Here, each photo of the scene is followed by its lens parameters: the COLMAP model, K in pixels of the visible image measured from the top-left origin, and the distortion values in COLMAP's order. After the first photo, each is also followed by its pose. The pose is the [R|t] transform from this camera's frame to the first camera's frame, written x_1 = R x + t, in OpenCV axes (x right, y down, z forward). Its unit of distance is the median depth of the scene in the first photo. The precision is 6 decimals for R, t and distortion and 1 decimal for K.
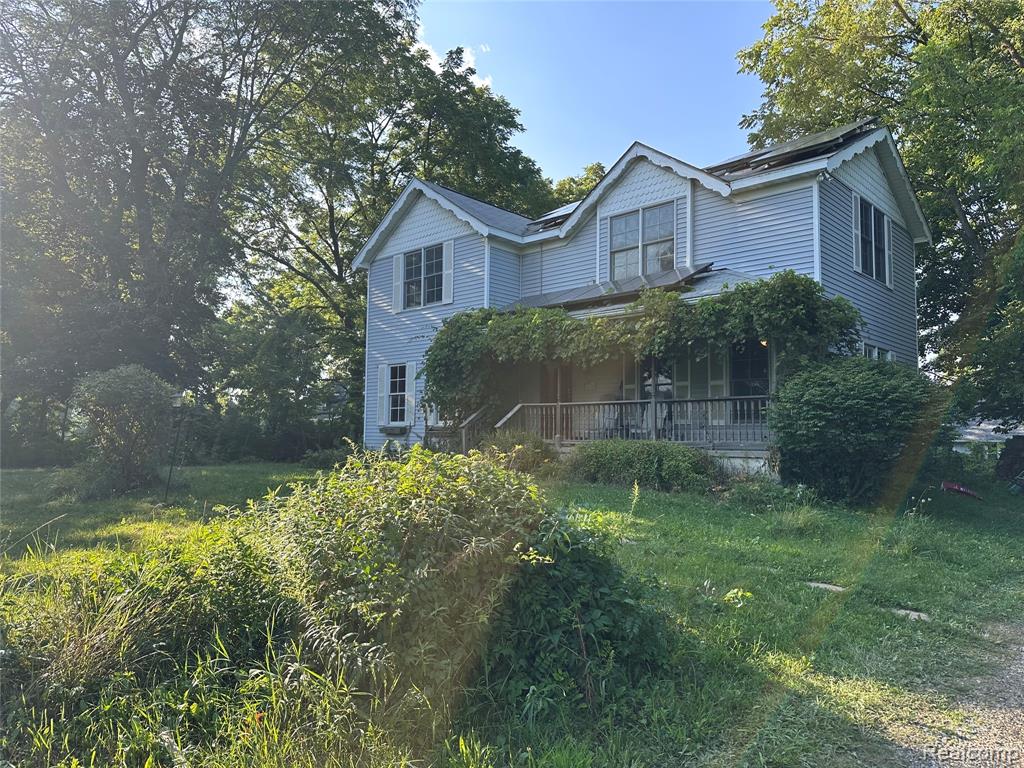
lens RADIAL K [[714.8, 0, 512.0], [0, 714.8, 385.3], [0, 0, 1]] dist [0.001616, -0.000607]
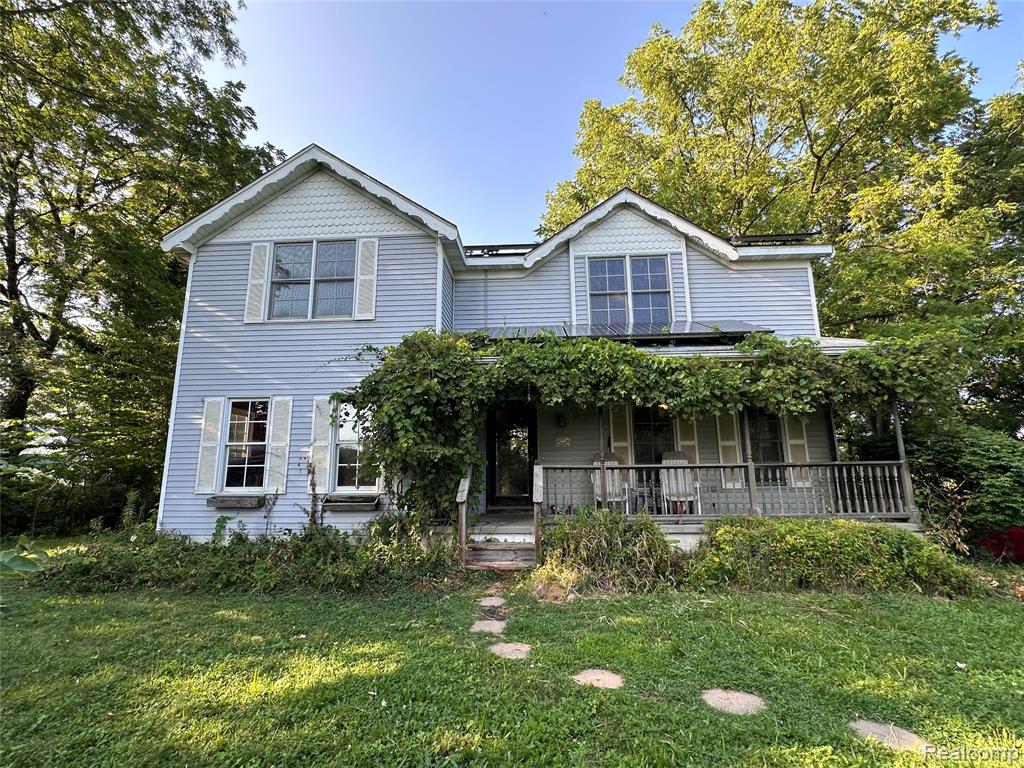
lens RADIAL K [[474.4, 0, 512.0], [0, 474.4, 381.7], [0, 0, 1]] dist [-0.015823, -0.000011]
pose [[0.762276, 0.109515, 0.637919, -0.292998], [-0.031660, 0.990711, -0.132249, 0.006132], [-0.646477, 0.080614, 0.758663, 0.586557]]
